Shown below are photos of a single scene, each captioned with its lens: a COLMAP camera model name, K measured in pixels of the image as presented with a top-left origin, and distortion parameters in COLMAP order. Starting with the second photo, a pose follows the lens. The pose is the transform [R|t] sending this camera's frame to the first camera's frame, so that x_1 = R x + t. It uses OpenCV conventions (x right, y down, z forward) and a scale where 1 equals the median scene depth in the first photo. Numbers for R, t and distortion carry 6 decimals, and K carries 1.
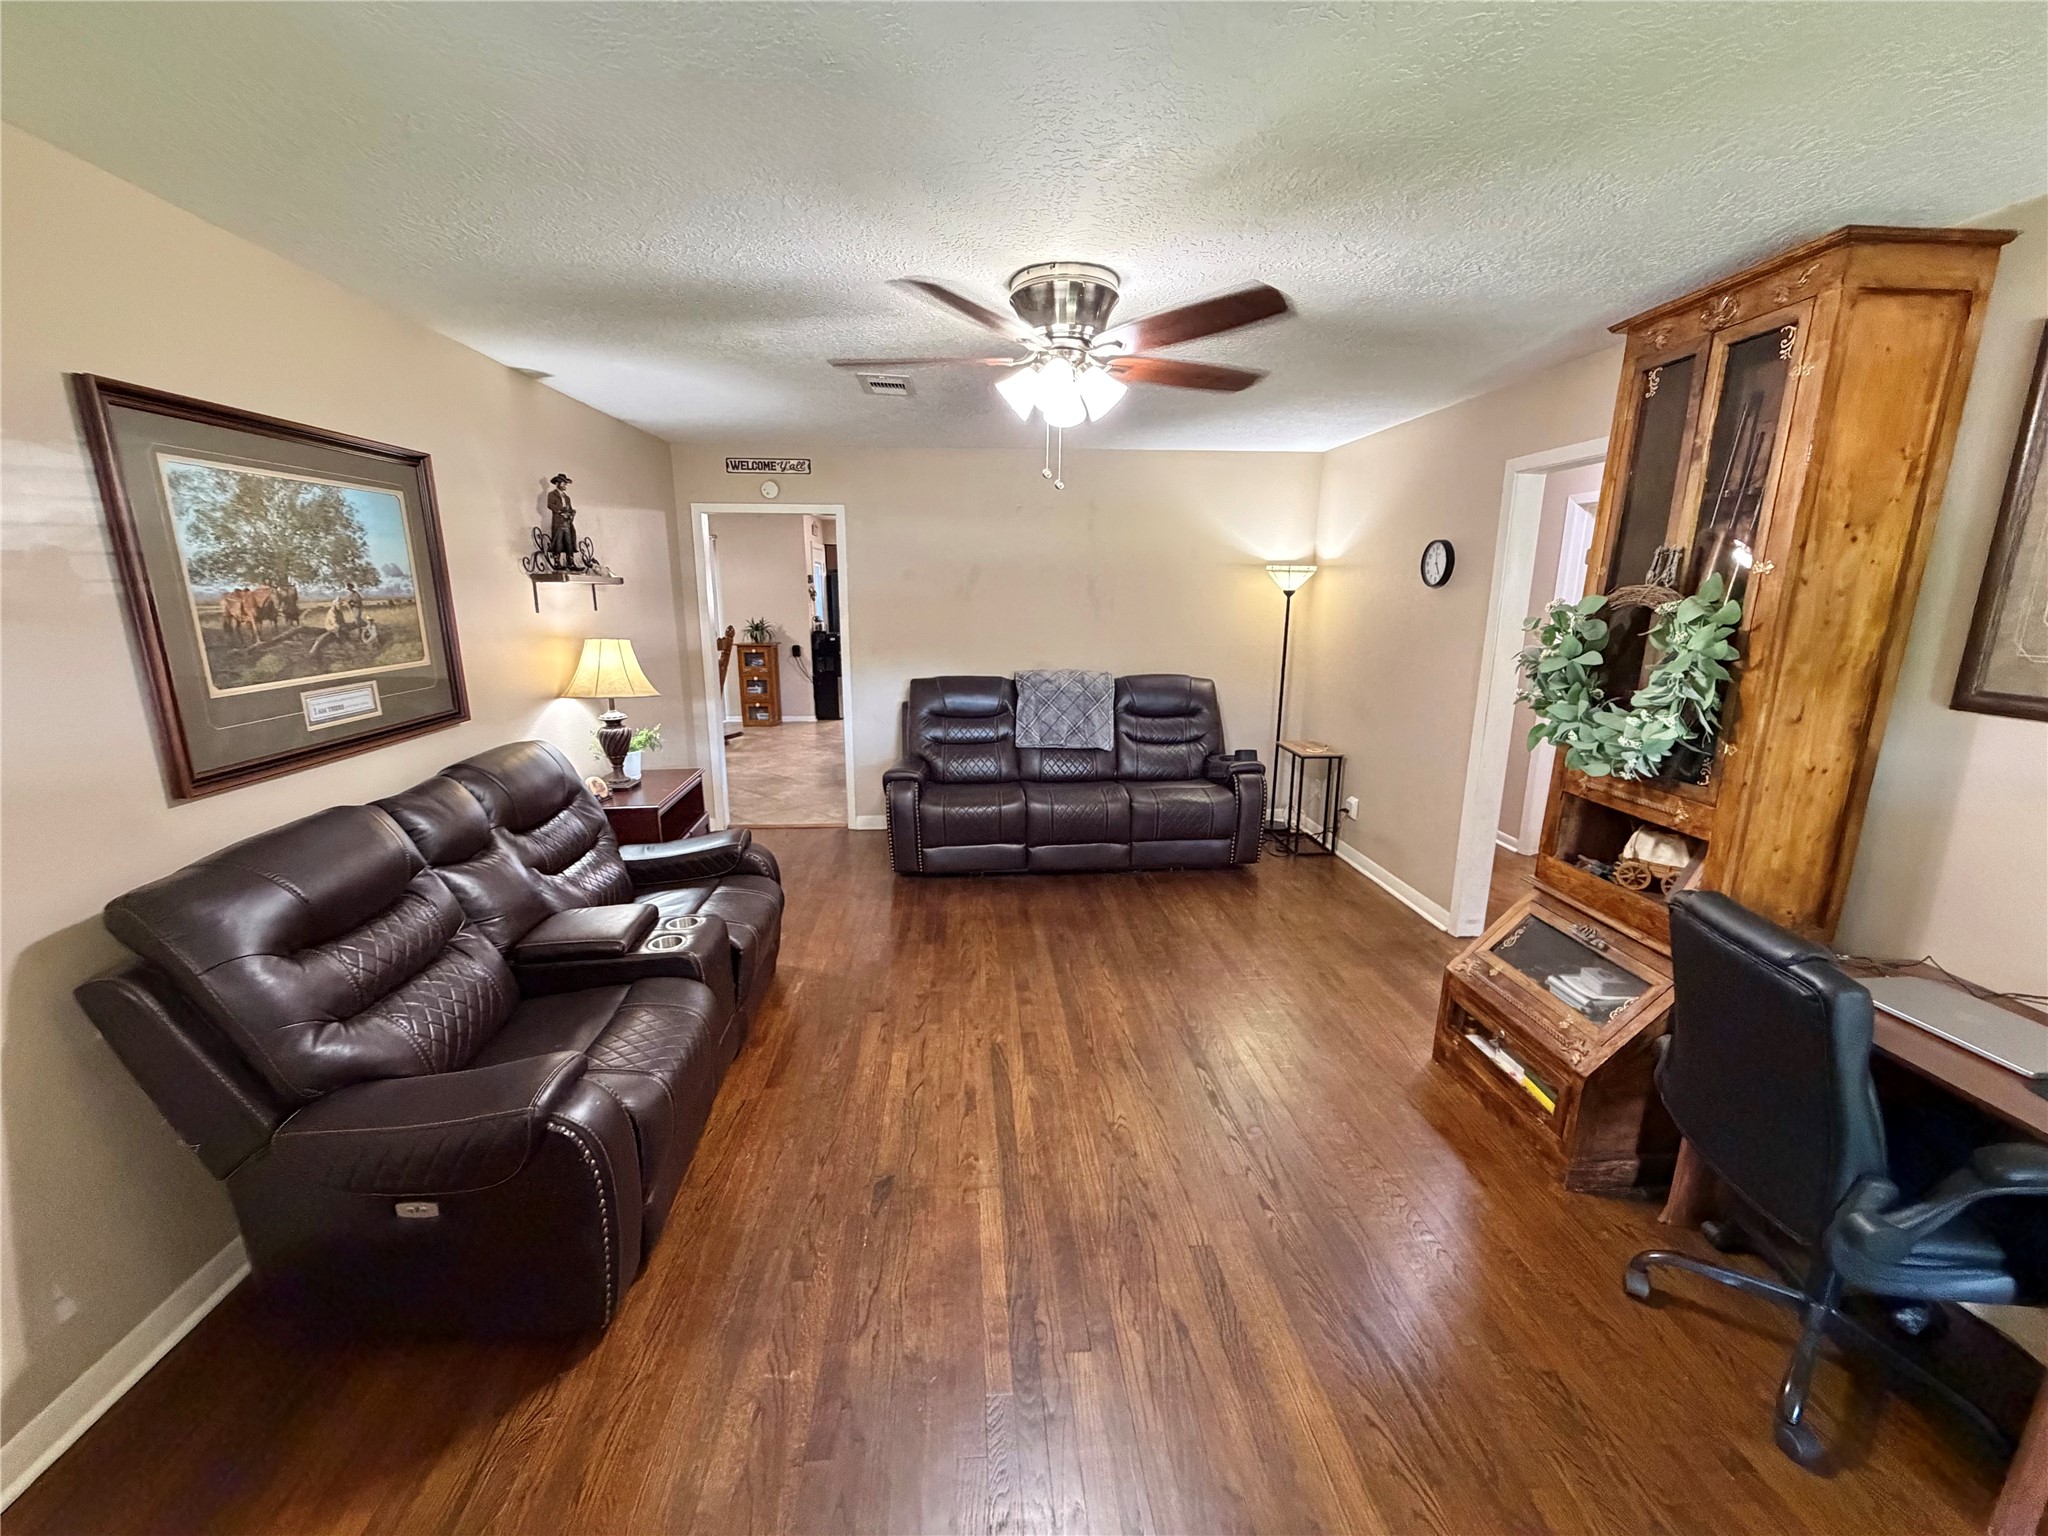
lens RADIAL K [[816.9, 0, 1014.2], [0, 816.9, 773.3], [0, 0, 1]] dist [0.001546, 0.000151]
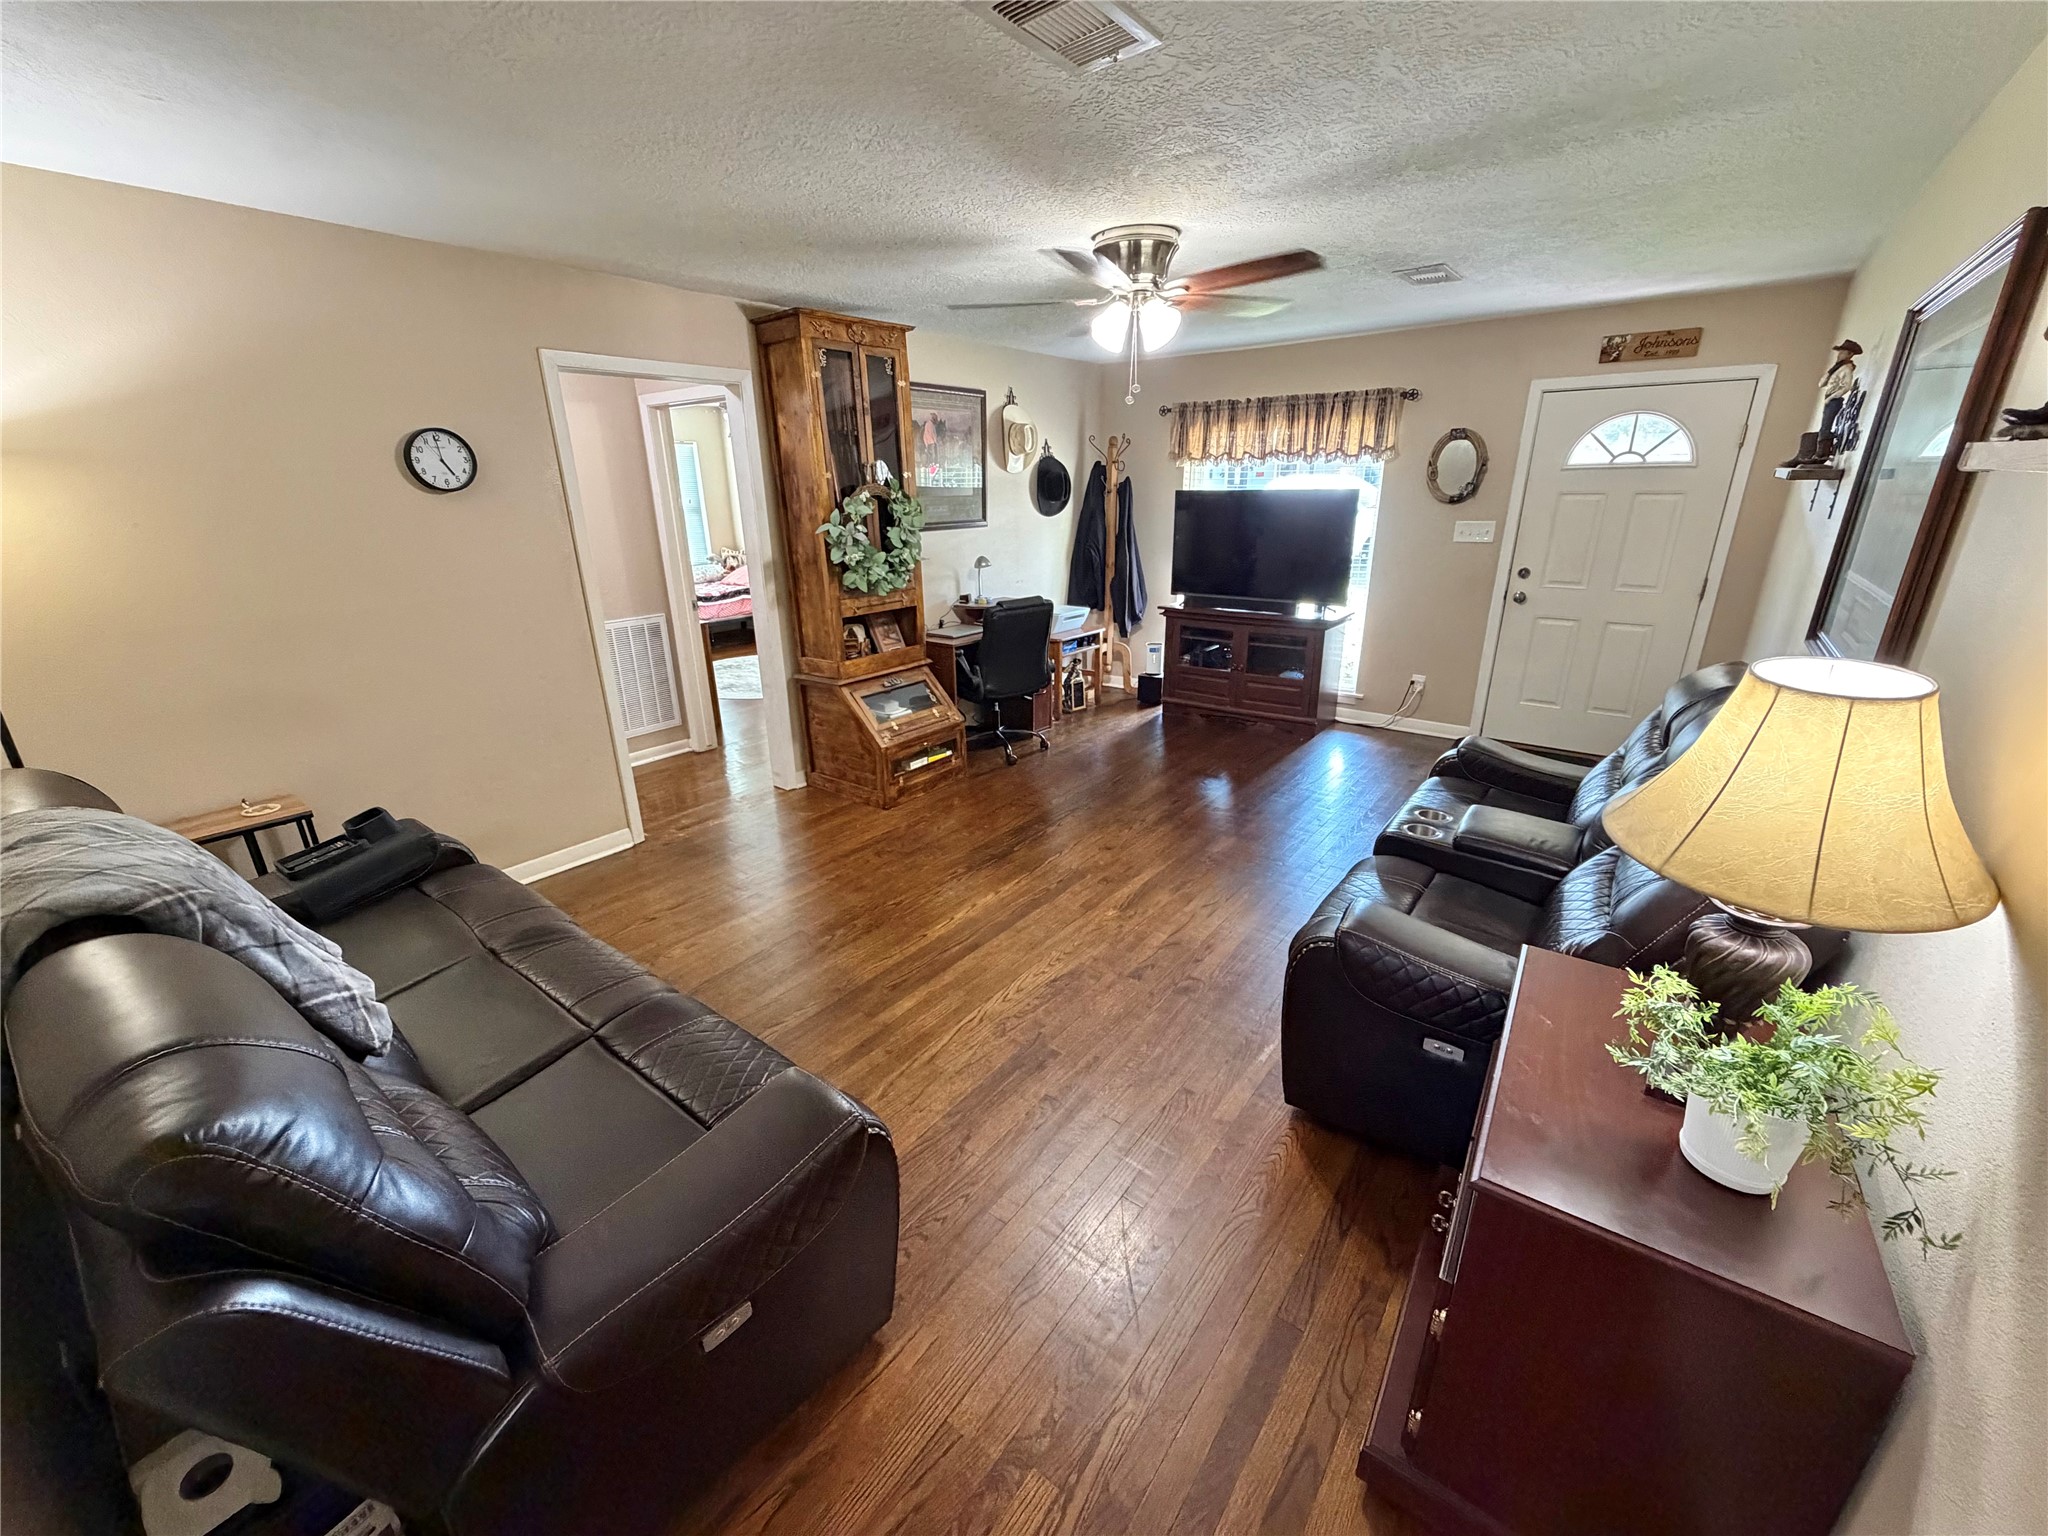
lens RADIAL K [[816.9, 0, 1017.0], [0, 816.9, 762.5], [0, 0, 1]] dist [0.001546, 0.000151]
pose [[-0.746835, -0.209179, 0.631254, -0.540607], [0.162882, 0.862788, 0.478608, -0.369623], [-0.644753, 0.460261, -0.610289, 1.584331]]
